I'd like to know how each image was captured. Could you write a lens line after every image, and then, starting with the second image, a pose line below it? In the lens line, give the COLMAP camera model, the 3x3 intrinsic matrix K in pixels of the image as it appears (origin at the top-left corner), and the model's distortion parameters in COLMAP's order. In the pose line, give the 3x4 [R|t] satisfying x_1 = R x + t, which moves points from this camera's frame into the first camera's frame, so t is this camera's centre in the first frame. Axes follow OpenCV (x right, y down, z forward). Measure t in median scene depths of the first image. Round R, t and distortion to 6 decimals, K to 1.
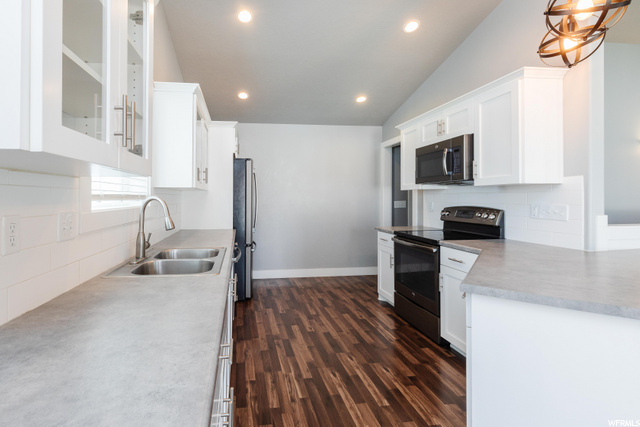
lens RADIAL K [[294.1, 0, 299.1], [0, 294.1, 199.0], [0, 0, 1]] dist [0.009155, -0.000817]
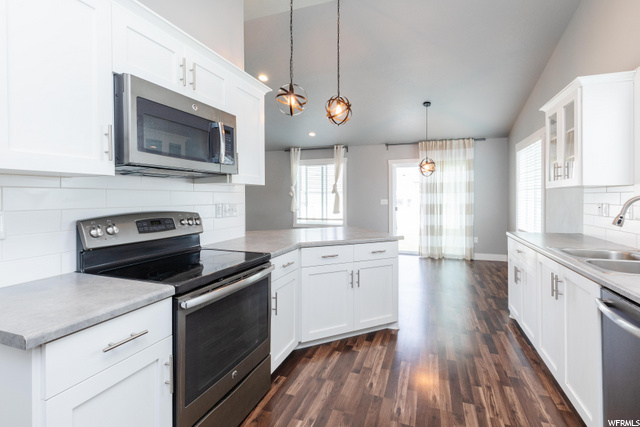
lens RADIAL K [[294.1, 0, 333.9], [0, 294.1, 198.0], [0, 0, 1]] dist [0.009155, -0.000817]
pose [[-0.863642, 0.002261, 0.504101, -0.050282], [0.007722, 0.999932, 0.008744, -0.005679], [-0.504047, 0.011445, -0.863601, 1.420275]]
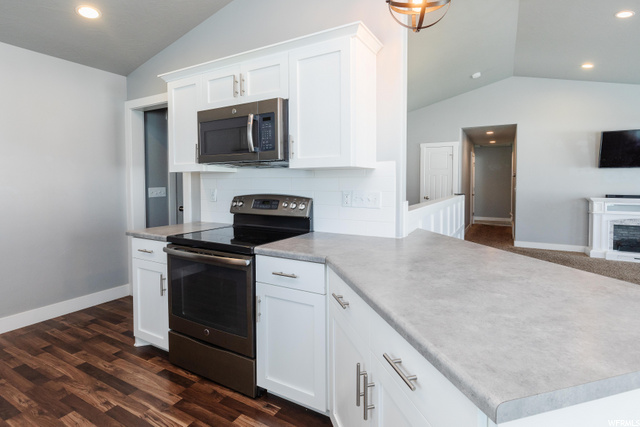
lens RADIAL K [[294.1, 0, 326.2], [0, 294.1, 192.8], [0, 0, 1]] dist [0.009155, -0.000817]
pose [[0.614458, -0.025108, 0.788550, 0.043693], [0.001804, 0.999536, 0.030421, -0.003380], [-0.788947, -0.017270, 0.614218, 0.408926]]
